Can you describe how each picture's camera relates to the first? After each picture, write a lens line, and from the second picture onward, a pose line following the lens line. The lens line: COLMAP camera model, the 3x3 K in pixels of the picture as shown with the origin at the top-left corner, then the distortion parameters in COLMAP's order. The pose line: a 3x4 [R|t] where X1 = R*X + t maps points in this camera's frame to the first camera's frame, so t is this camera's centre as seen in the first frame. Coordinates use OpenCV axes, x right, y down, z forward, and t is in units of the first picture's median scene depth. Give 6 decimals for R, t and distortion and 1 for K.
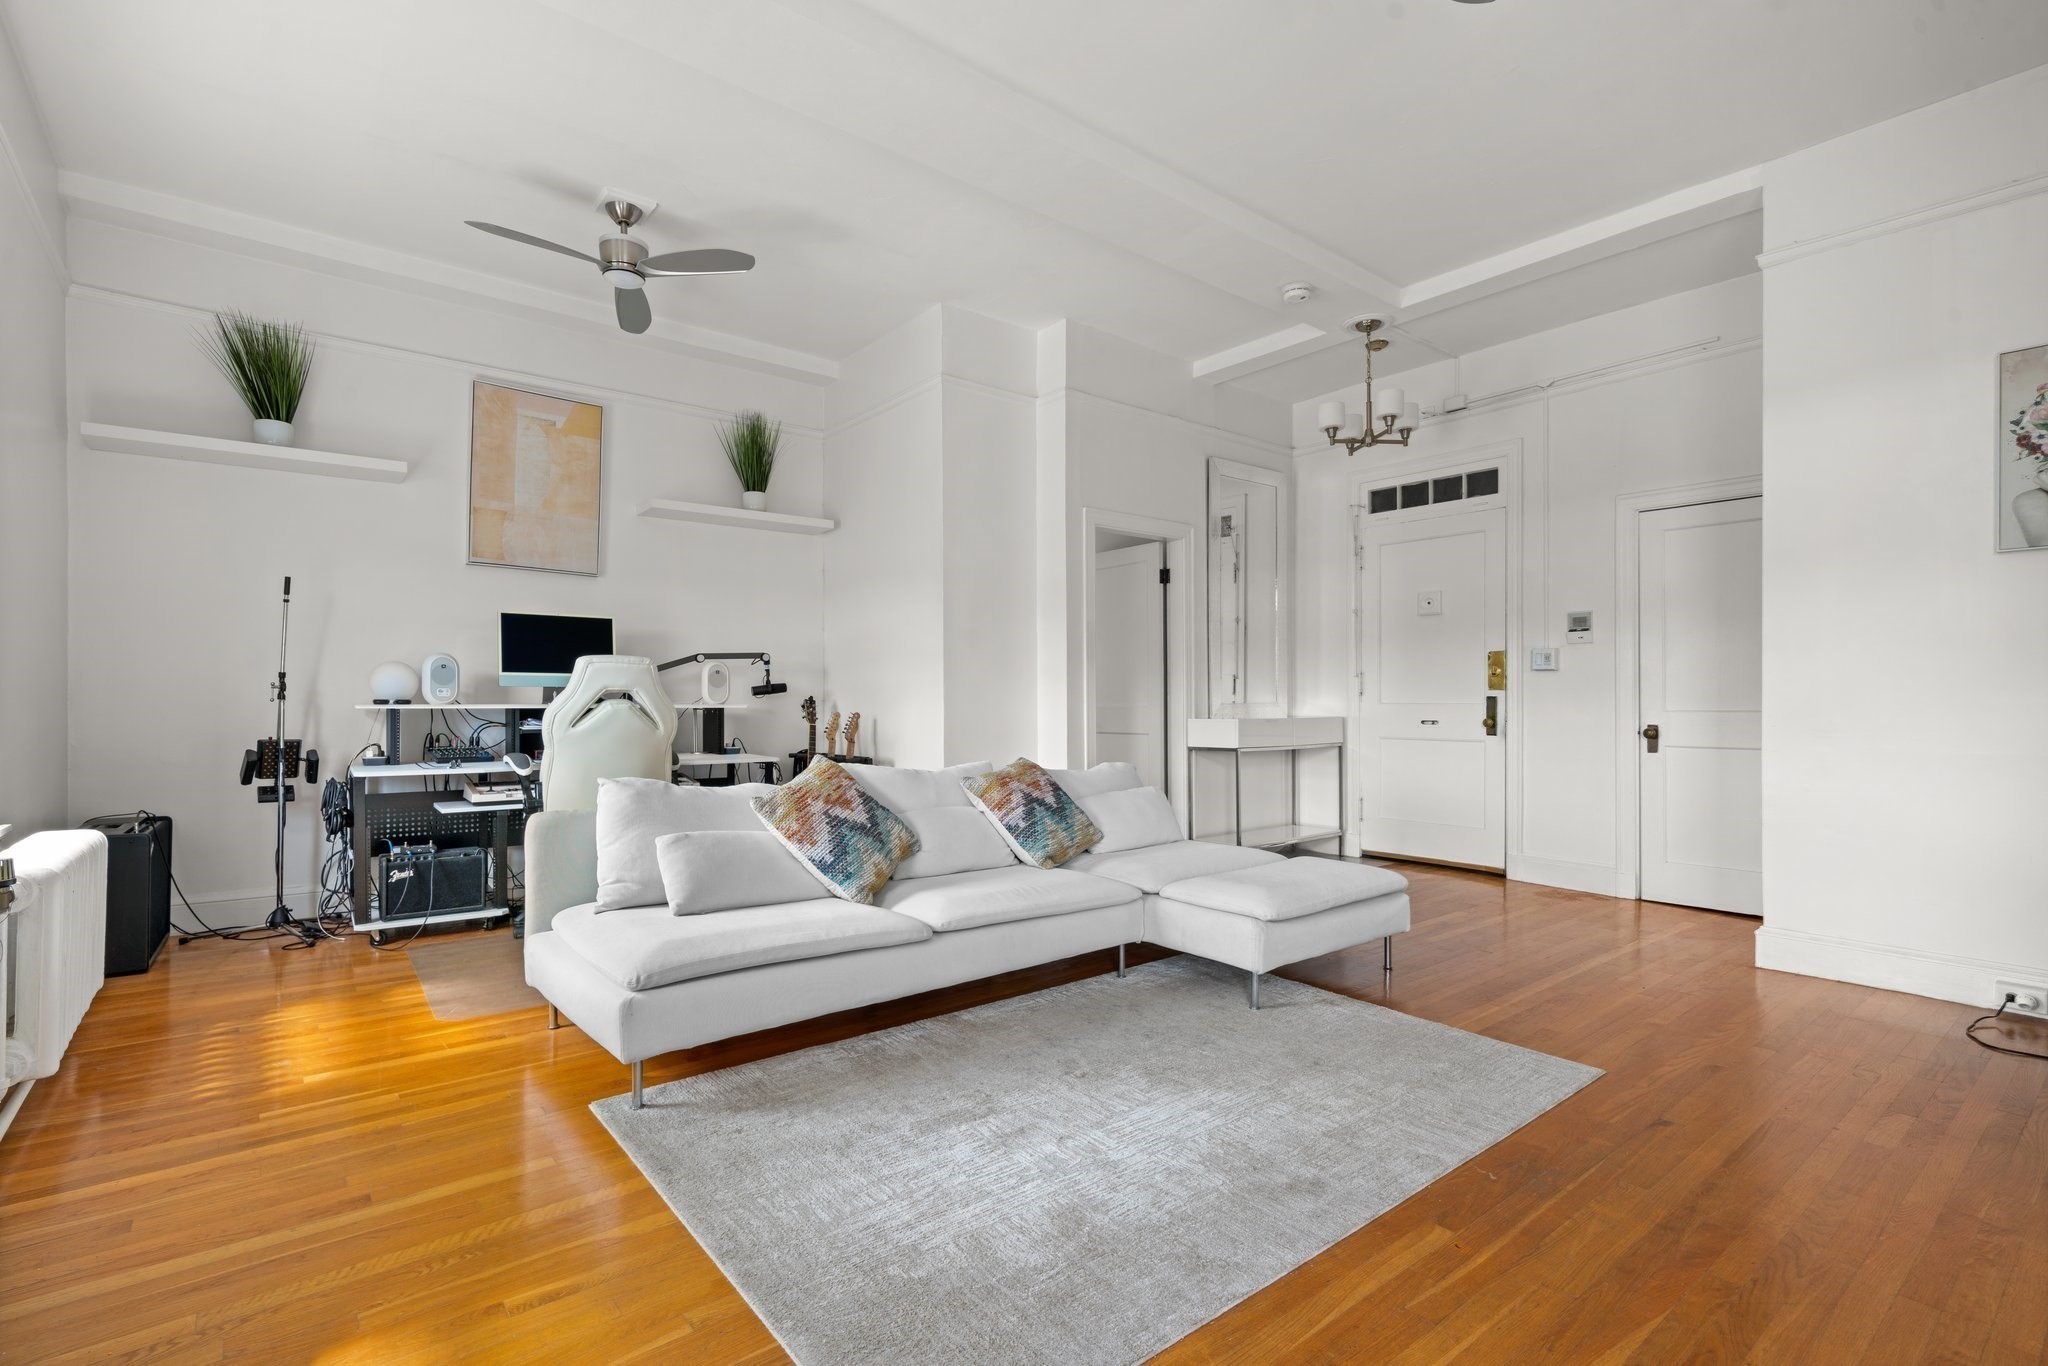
lens RADIAL K [[944.2, 0, 1013.1], [0, 944.2, 696.8], [0, 0, 1]] dist [0.000754, 0.000316]
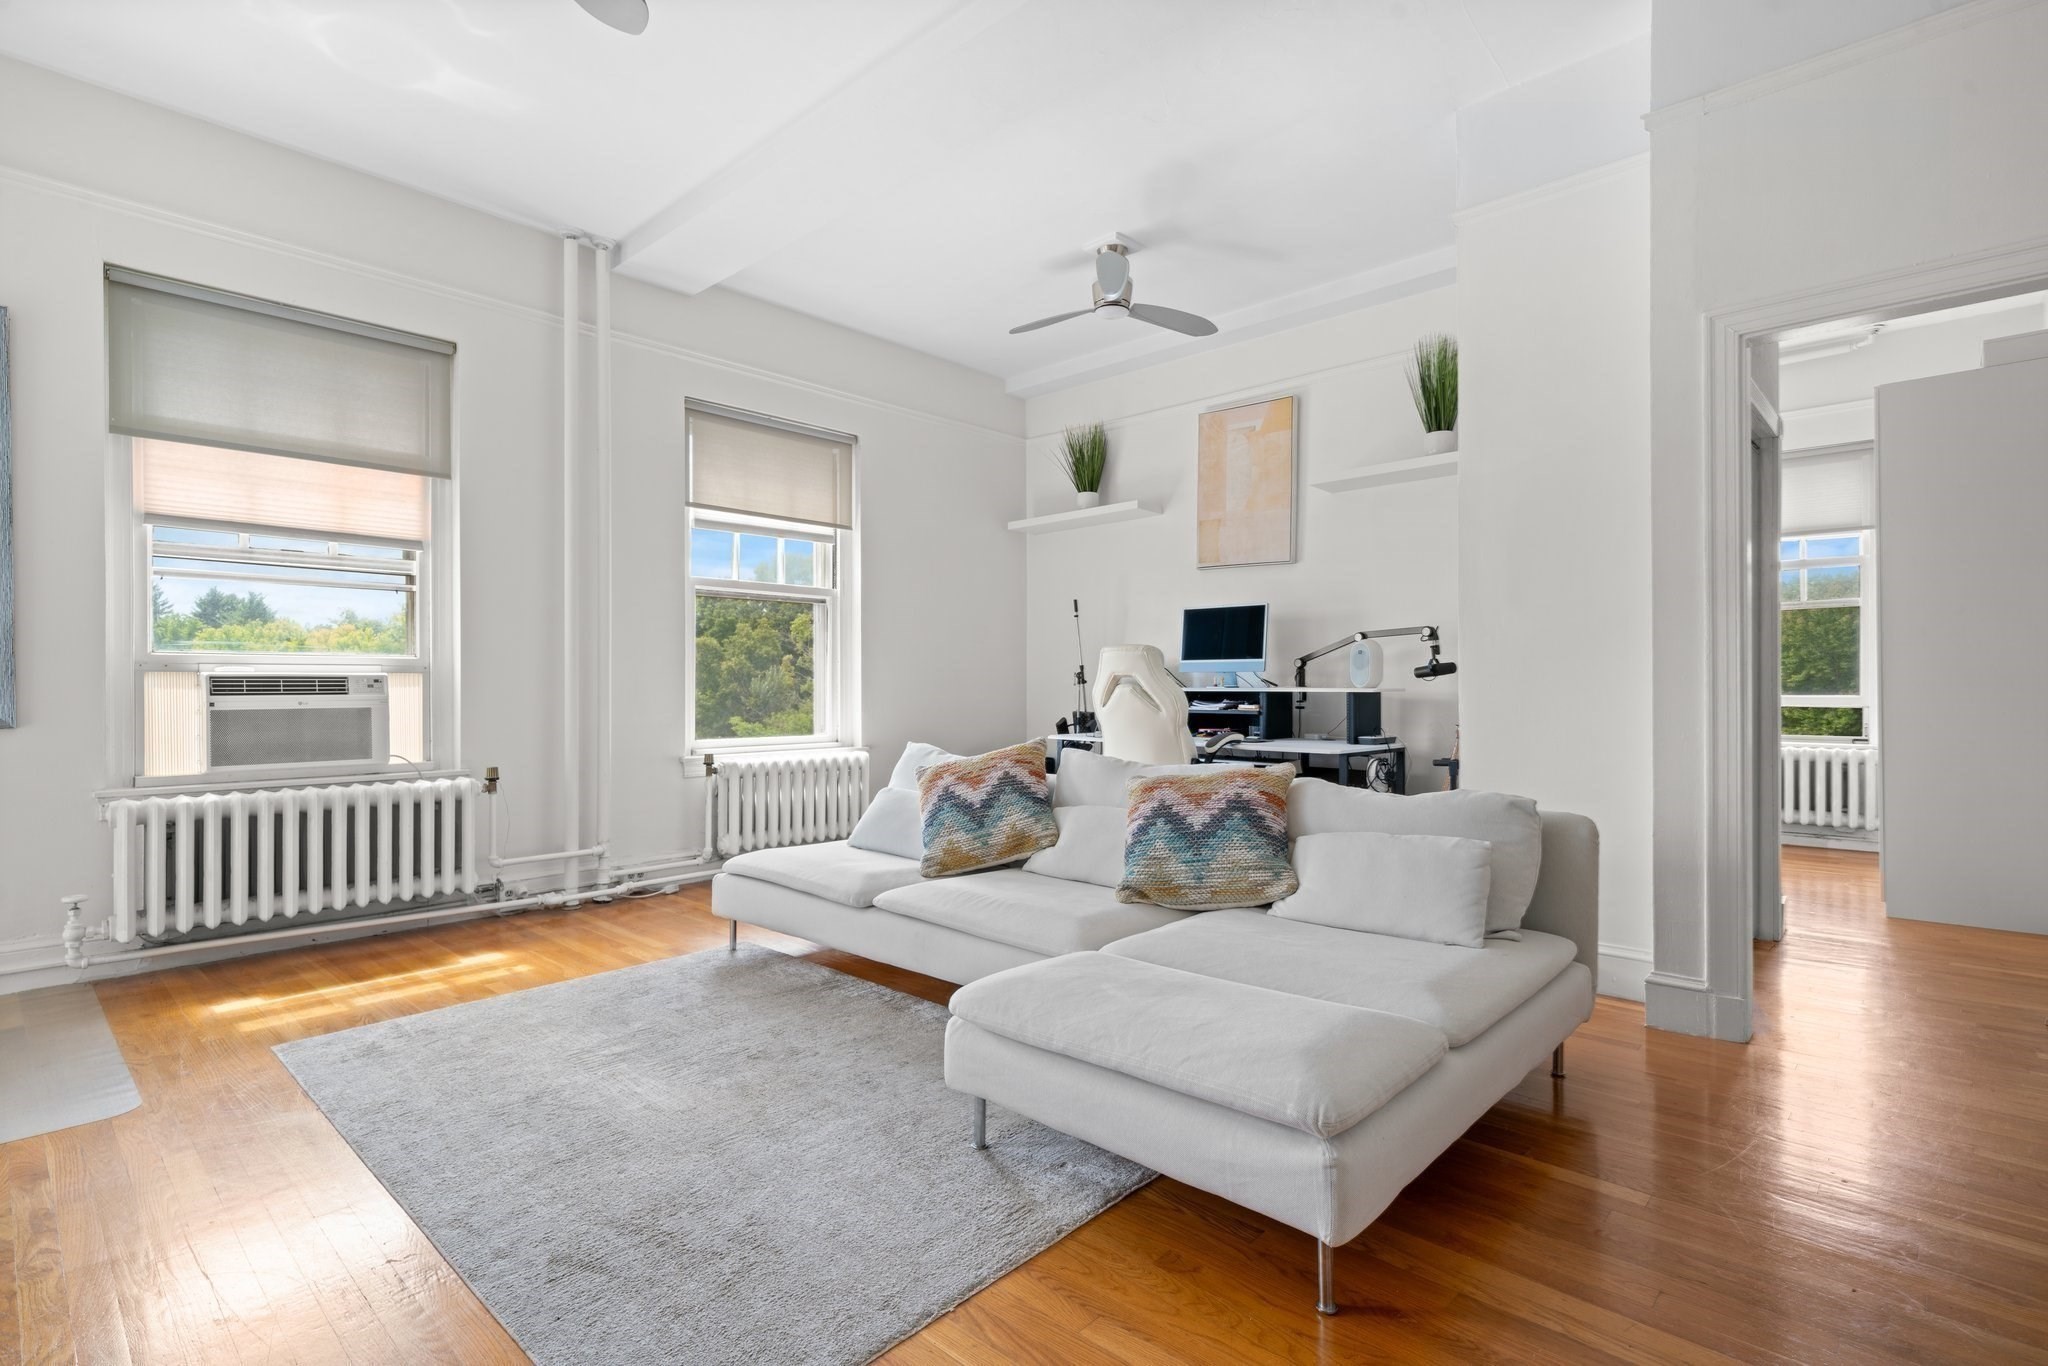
lens RADIAL K [[983.0, 0, 1023.6], [0, 983.0, 674.9], [0, 0, 1]] dist [-0.000217, 0.000987]
pose [[0.148979, -0.011664, -0.988772, 0.594421], [0.004783, 0.999927, -0.011075, 0.004083], [0.988829, -0.003079, 0.149024, 0.581893]]
